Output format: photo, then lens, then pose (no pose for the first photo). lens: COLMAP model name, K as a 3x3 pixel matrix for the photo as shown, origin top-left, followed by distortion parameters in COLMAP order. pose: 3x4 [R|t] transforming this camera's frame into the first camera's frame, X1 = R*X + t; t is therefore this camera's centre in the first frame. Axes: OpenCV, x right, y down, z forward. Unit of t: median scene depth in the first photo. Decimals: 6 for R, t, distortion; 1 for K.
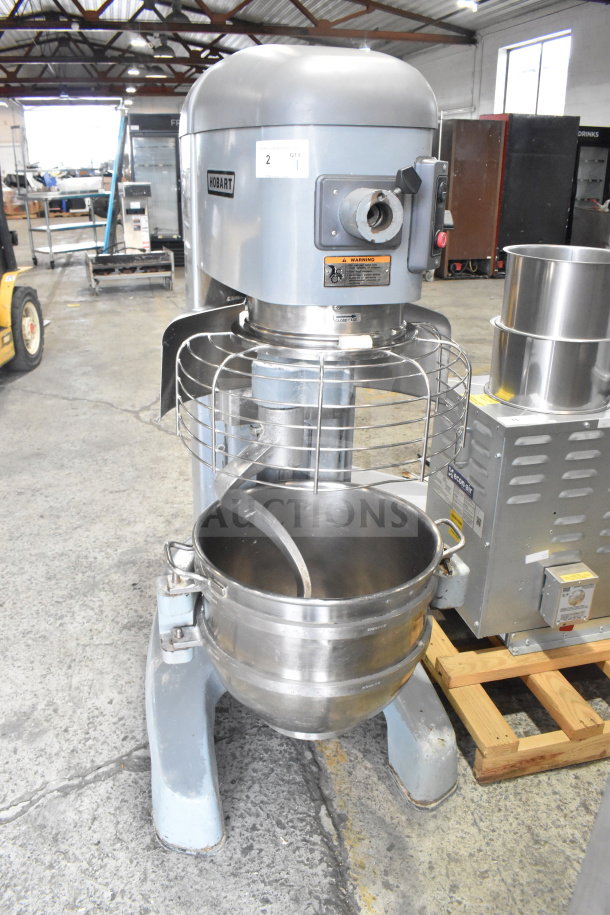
lens RADIAL K [[705.3, 0, 291.8], [0, 705.3, 463.1], [0, 0, 1]] dist [-0.091082, 0.003226]
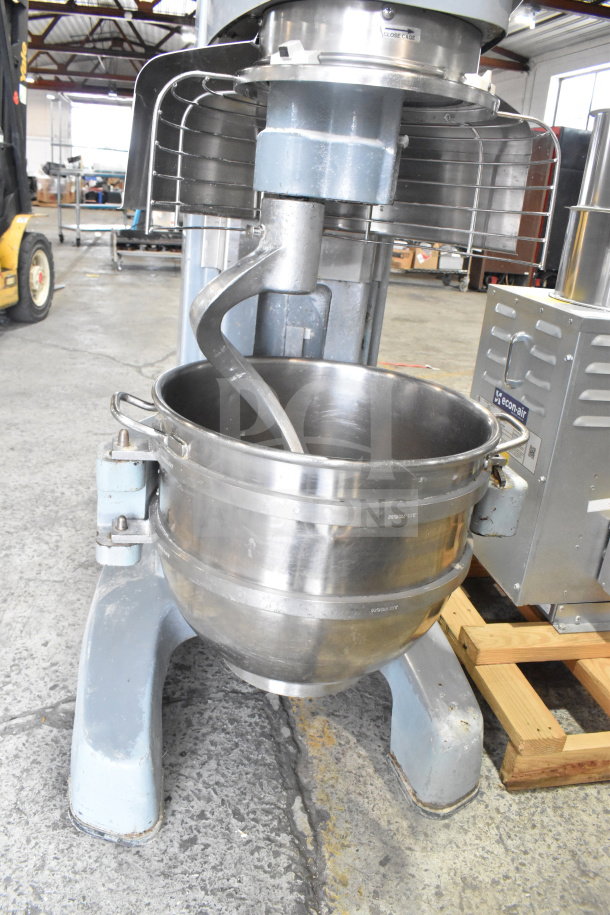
lens RADIAL K [[705.3, 0, 291.8], [0, 705.3, 463.1], [0, 0, 1]] dist [-0.091082, 0.003226]
pose [[0.995191, 0.096110, -0.018935, 0.015770], [-0.096672, 0.994822, -0.031372, 0.142462], [0.015821, 0.033051, 0.999328, 0.213105]]
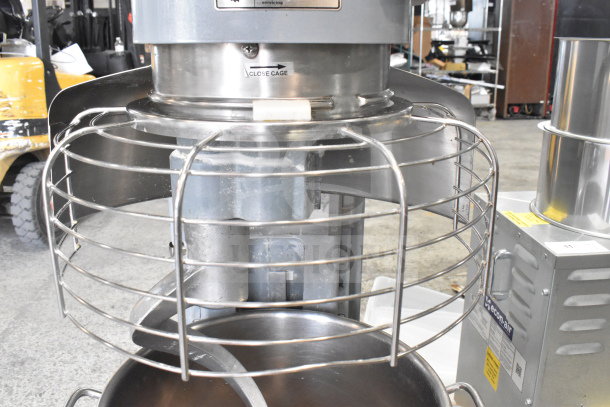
lens RADIAL K [[525.5, 0, 305.0], [0, 525.5, 203.5], [0, 0, 1]] dist [-0.089661, 0.008376]
pose [[0.987044, 0.037077, -0.156107, 0.106847], [-0.053220, 0.993509, -0.100534, -0.032935], [0.151367, 0.107539, 0.982611, 0.354444]]
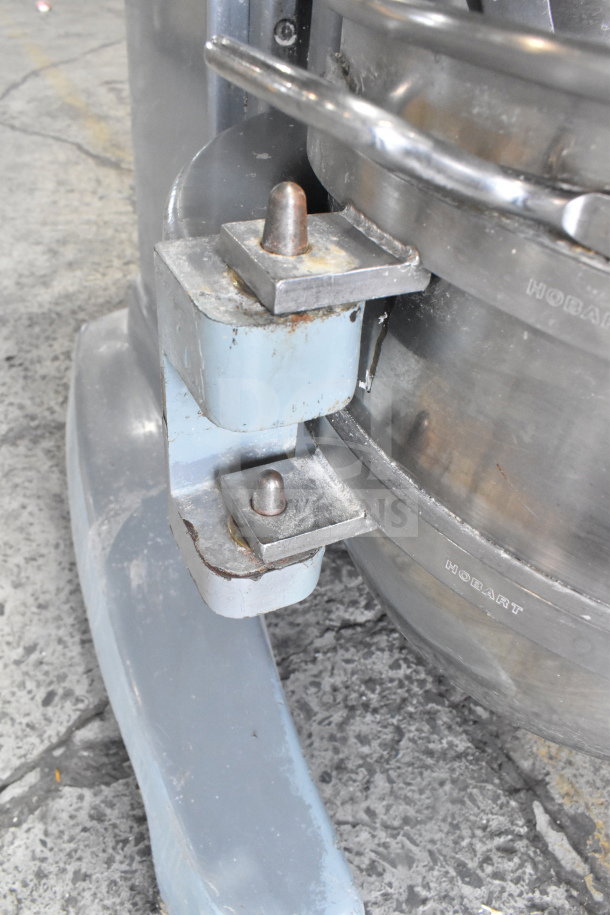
lens RADIAL K [[705.3, 0, 291.8], [0, 705.3, 463.1], [0, 0, 1]] dist [-0.091082, 0.003226]
pose [[0.982070, -0.089315, 0.166017, -0.146261], [0.033288, 0.948966, 0.313618, 0.121628], [-0.185556, -0.302468, 0.934924, 0.595095]]
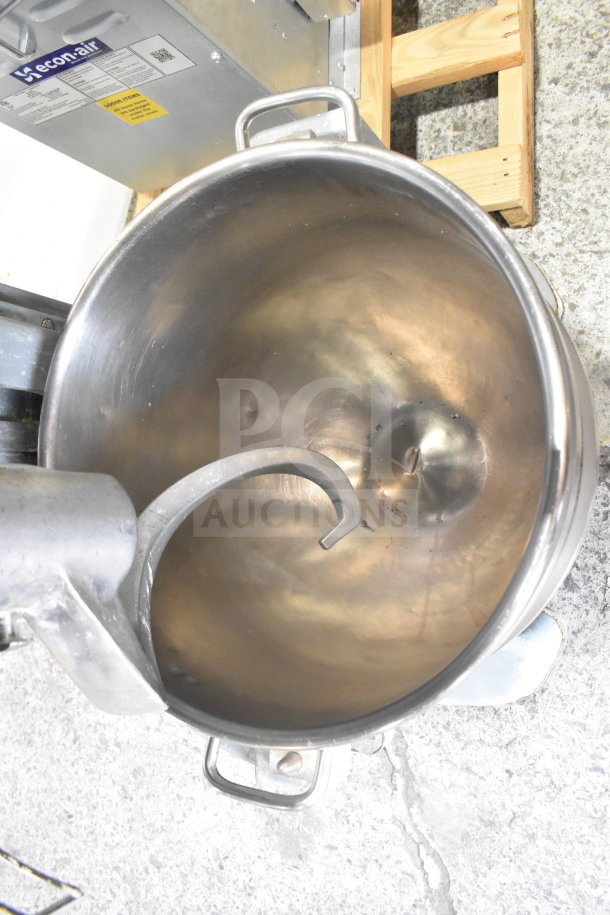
lens RADIAL K [[706.6, 0, 296.5], [0, 706.6, 463.8], [0, 0, 1]] dist [-0.094903, 0.009698]
pose [[0.211065, -0.973496, -0.088074, 0.049136], [0.787763, 0.116065, 0.604945, -0.094984], [-0.578689, -0.197064, 0.791382, 0.498447]]
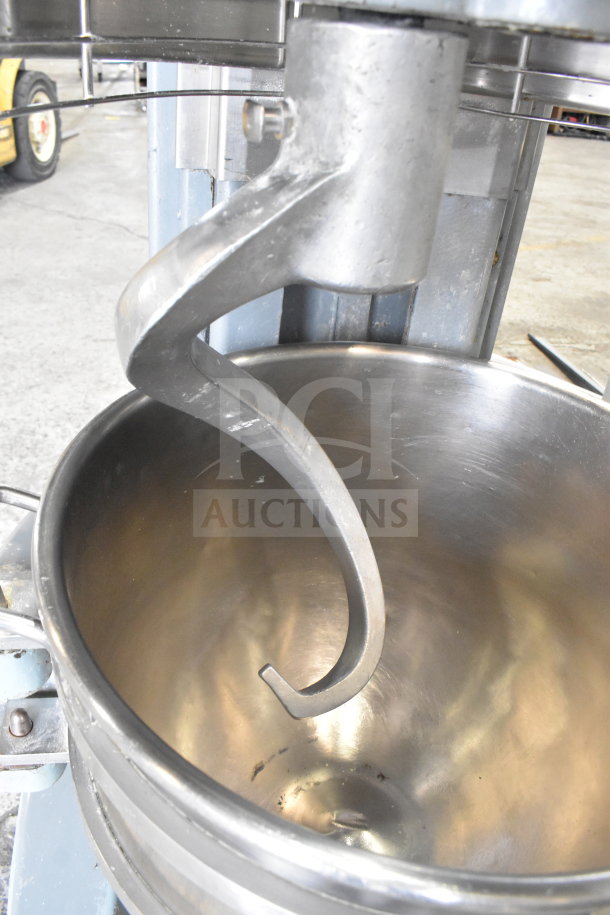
lens RADIAL K [[706.6, 0, 296.5], [0, 706.6, 463.8], [0, 0, 1]] dist [-0.094903, 0.009698]
pose [[0.991926, 0.116745, -0.049528, -0.009302], [-0.105720, 0.976944, 0.185484, 0.018705], [0.070040, -0.178751, 0.981398, 0.514314]]
